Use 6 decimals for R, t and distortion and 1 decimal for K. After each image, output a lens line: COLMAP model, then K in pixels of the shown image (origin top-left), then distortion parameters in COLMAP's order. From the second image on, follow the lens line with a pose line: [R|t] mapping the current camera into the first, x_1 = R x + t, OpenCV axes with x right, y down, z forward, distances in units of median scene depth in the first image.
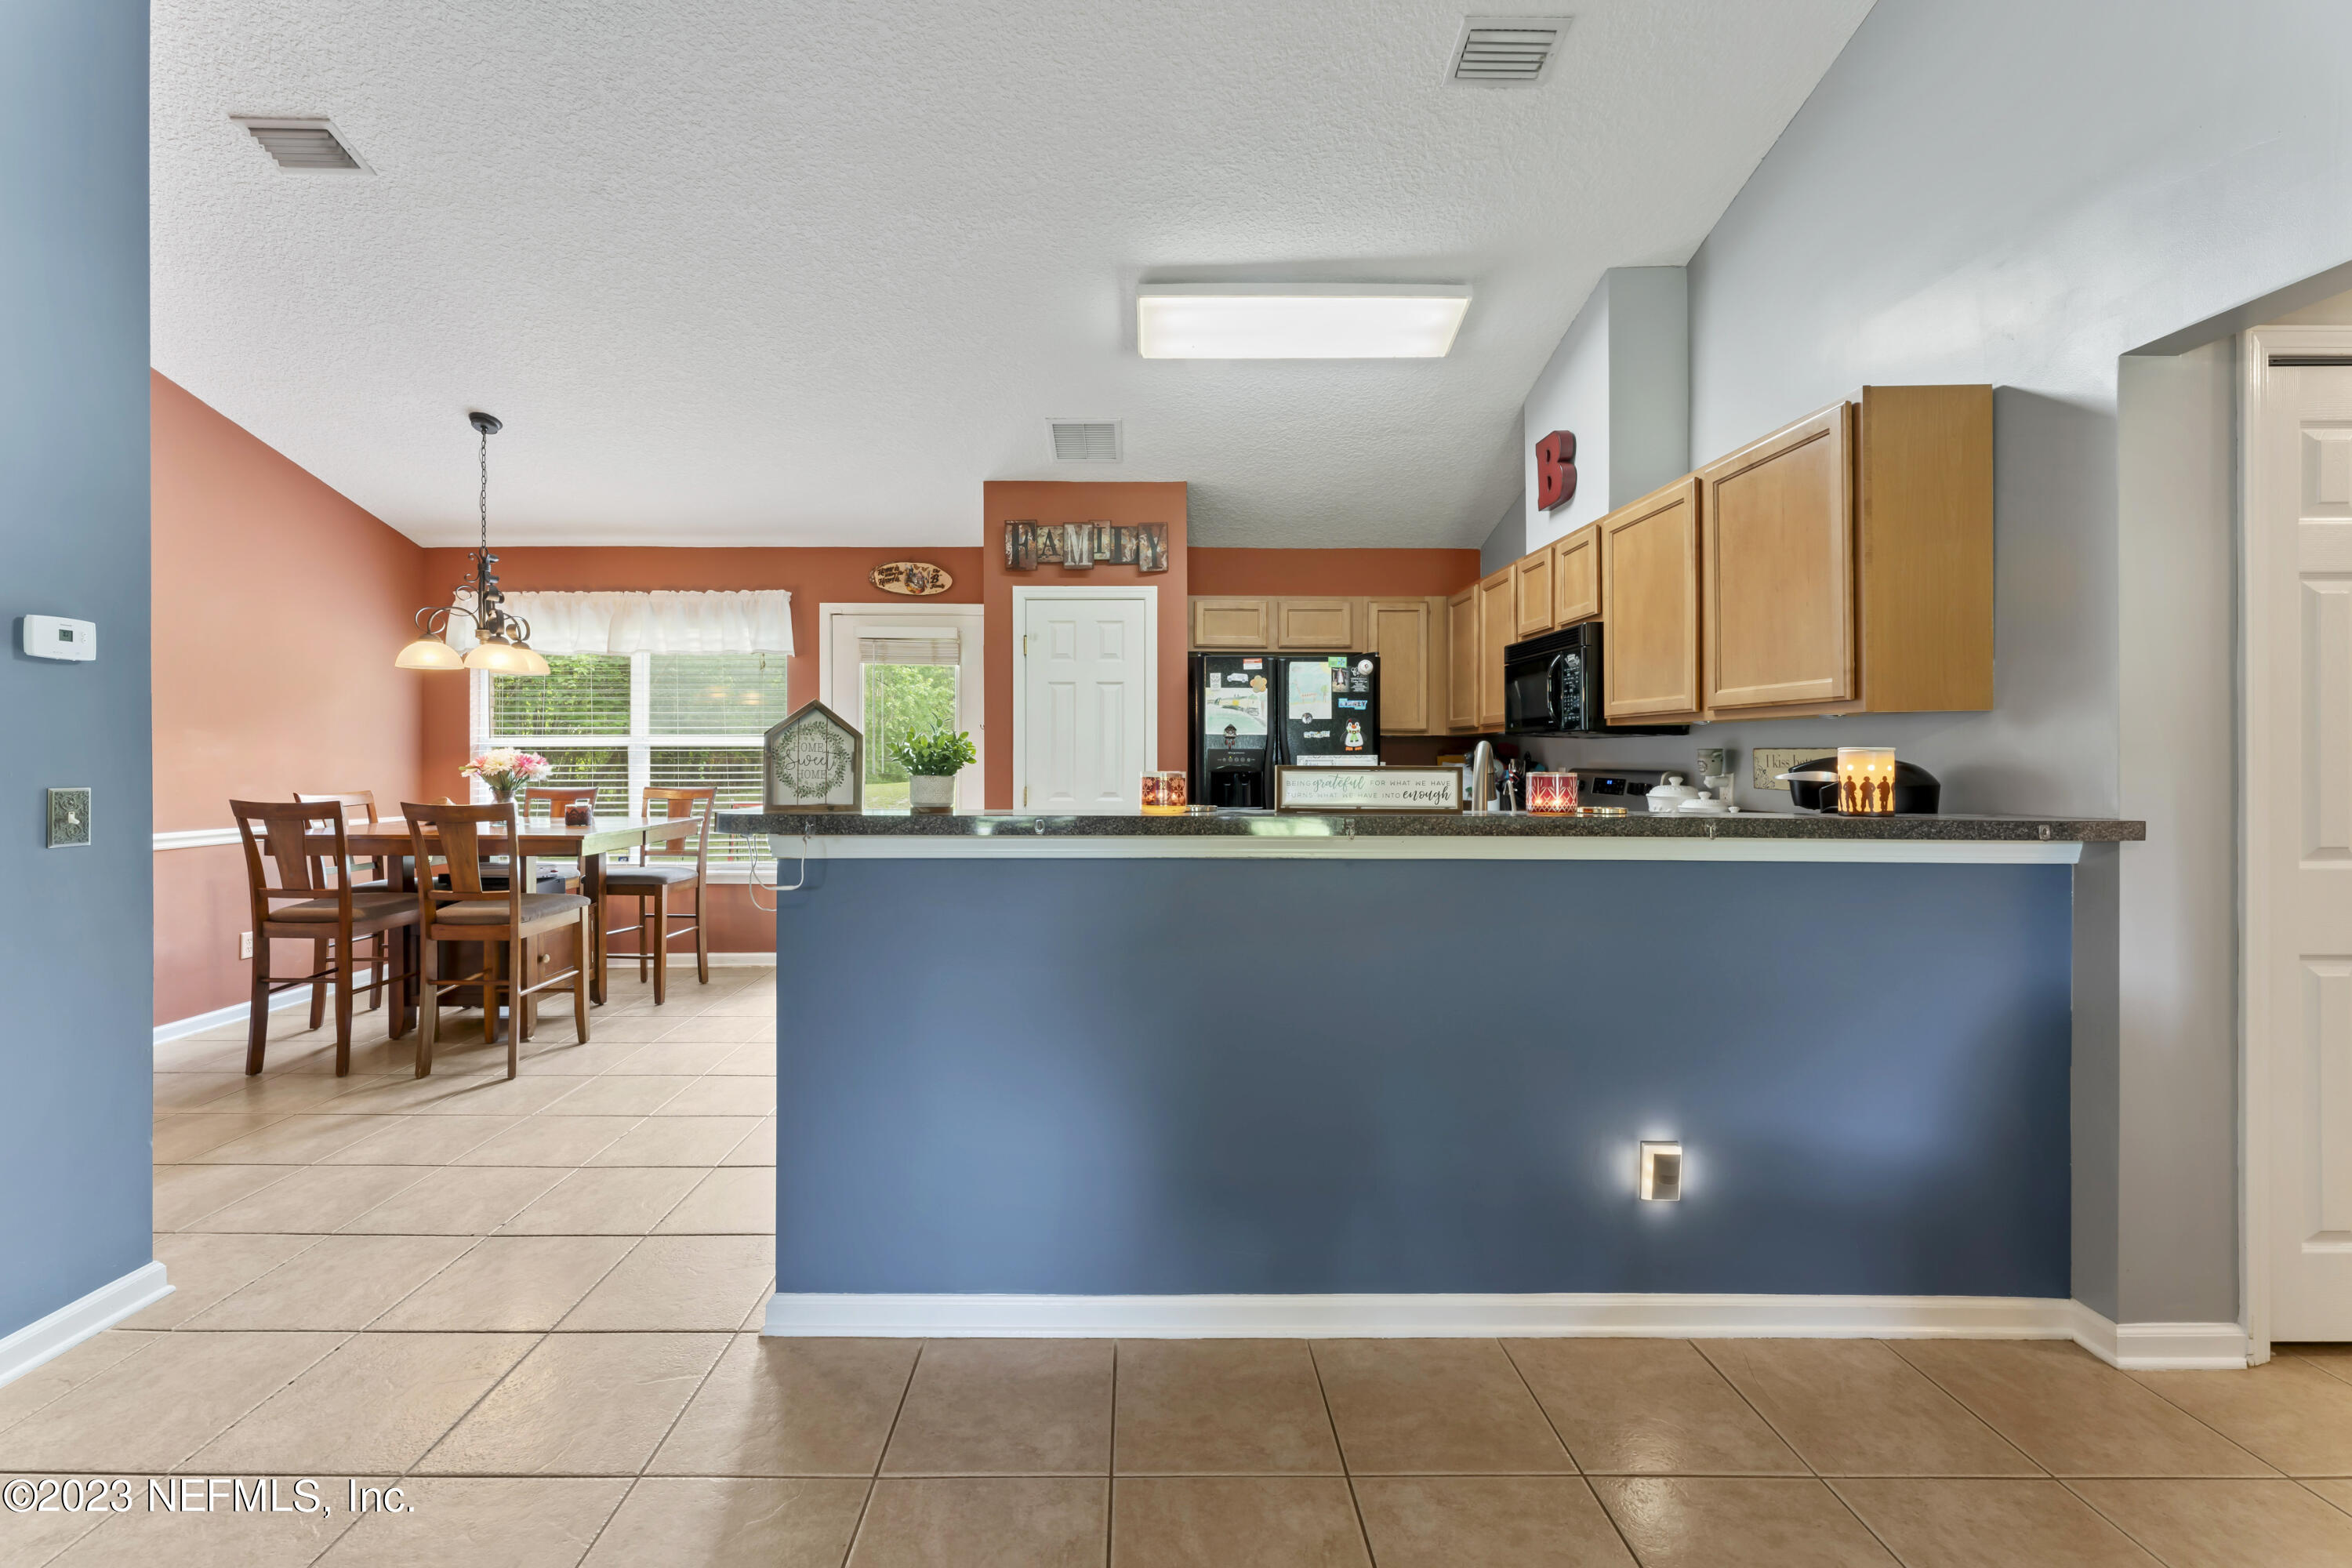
lens RADIAL K [[944.0, 0, 1139.1], [0, 944.0, 757.0], [0, 0, 1]] dist [0.001168, 0.000206]
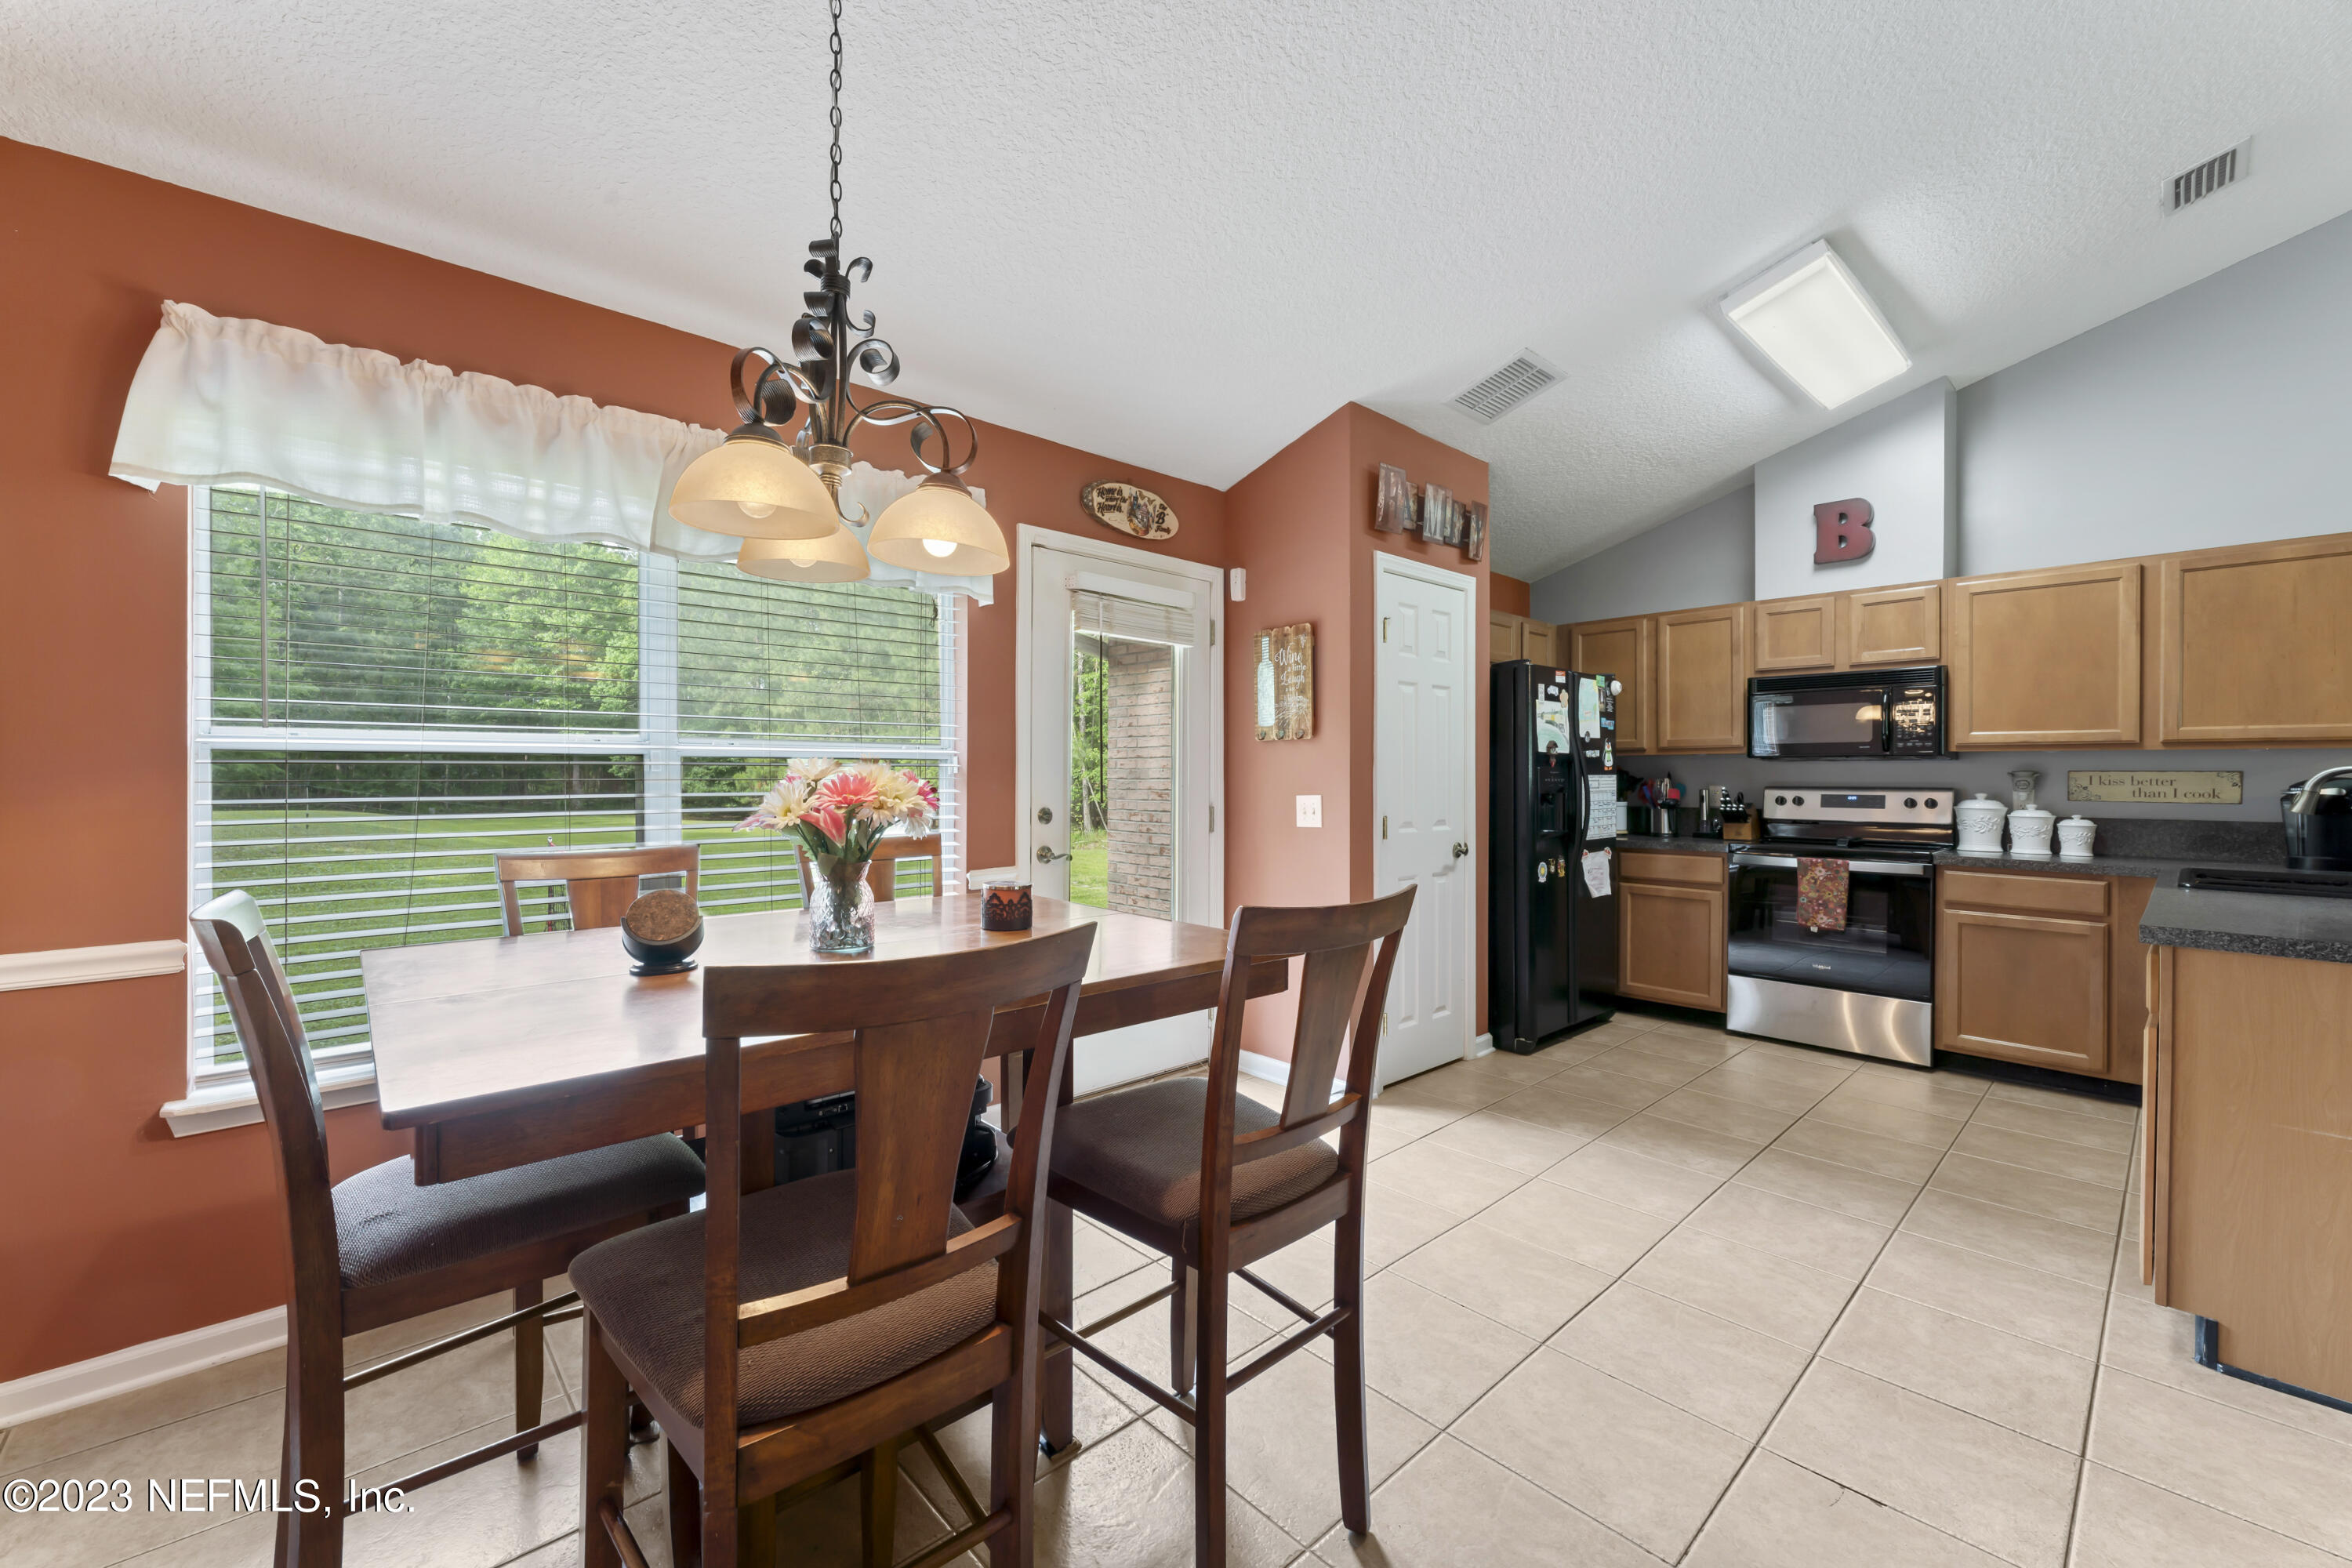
lens RADIAL K [[931.0, 0, 1140.0], [0, 931.0, 775.3], [0, 0, 1]] dist [0.000083, -0.000009]
pose [[0.746874, 0.000616, 0.664966, -0.797738], [-0.000518, 1.000000, -0.000344, -0.001022], [-0.664966, -0.000087, 0.746874, 0.590428]]
